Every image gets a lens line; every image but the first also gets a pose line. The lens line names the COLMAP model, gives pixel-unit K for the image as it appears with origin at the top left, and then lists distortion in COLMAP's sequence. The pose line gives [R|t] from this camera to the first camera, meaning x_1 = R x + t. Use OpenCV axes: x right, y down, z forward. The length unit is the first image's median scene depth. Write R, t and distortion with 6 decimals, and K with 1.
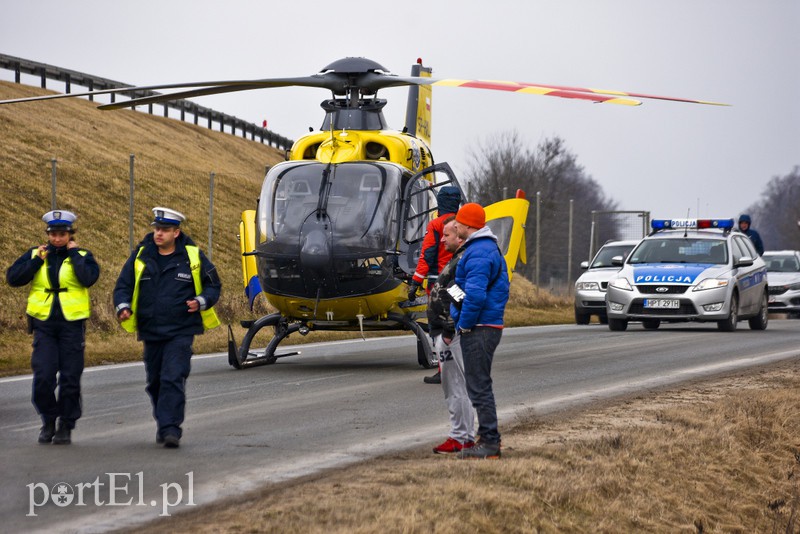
lens RADIAL K [[3105.7, 0, 400.0], [0, 3105.7, 267.0], [0, 0, 1]] dist [0.569620, 0.397345]
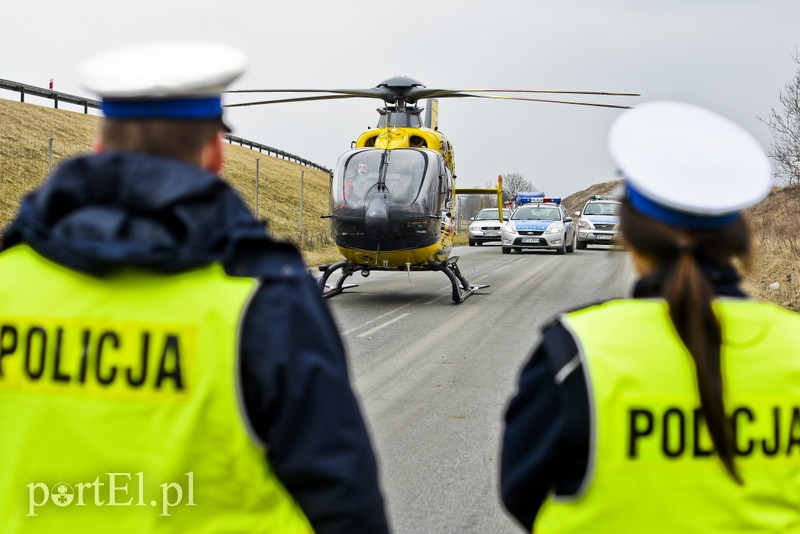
lens RADIAL K [[3105.7, 0, 400.0], [0, 3105.7, 267.0], [0, 0, 1]] dist [0.569620, 0.397345]
pose [[0.999639, 0.007864, -0.025682, 0.020891], [-0.007585, 0.999911, 0.010941, 0.003088], [0.025766, -0.010742, 0.999610, -0.388217]]
